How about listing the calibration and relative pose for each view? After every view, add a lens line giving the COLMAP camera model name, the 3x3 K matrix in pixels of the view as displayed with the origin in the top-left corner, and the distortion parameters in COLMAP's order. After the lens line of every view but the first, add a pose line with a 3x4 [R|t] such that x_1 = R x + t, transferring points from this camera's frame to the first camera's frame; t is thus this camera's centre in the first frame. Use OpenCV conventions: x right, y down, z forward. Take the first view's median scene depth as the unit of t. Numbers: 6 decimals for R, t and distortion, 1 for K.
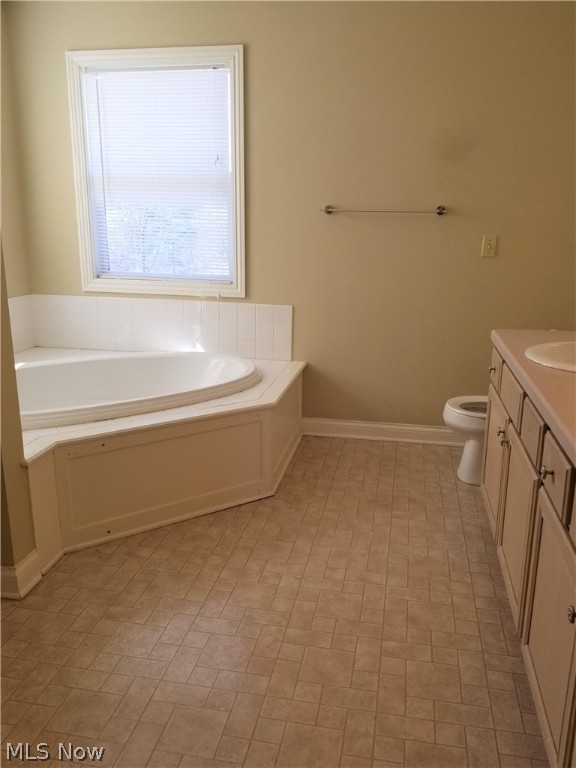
lens RADIAL K [[608.6, 0, 288.8], [0, 608.6, 380.7], [0, 0, 1]] dist [-0.011486, -0.011256]
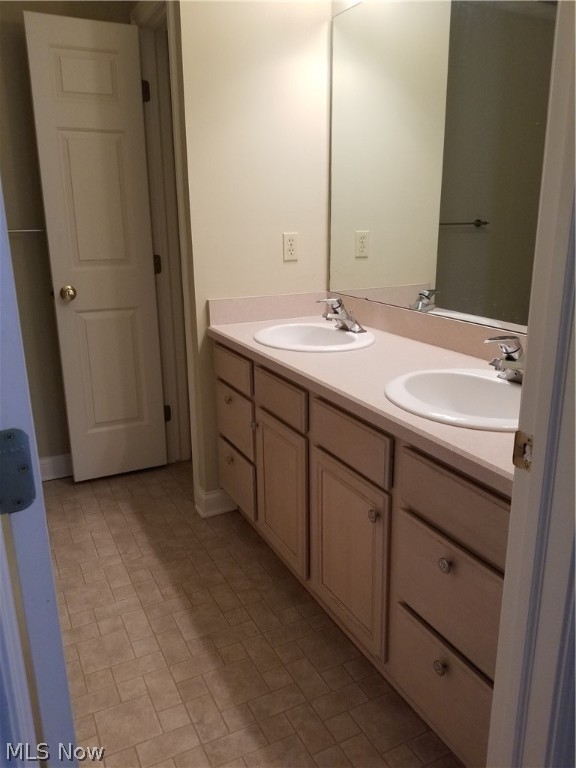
lens RADIAL K [[608.6, 0, 288.5], [0, 608.6, 386.1], [0, 0, 1]] dist [-0.011486, -0.011256]
pose [[-0.791665, 0.174580, -0.585481, 0.324182], [-0.150616, 0.872959, 0.463958, -0.424987], [0.592099, 0.455482, -0.664797, 1.579088]]
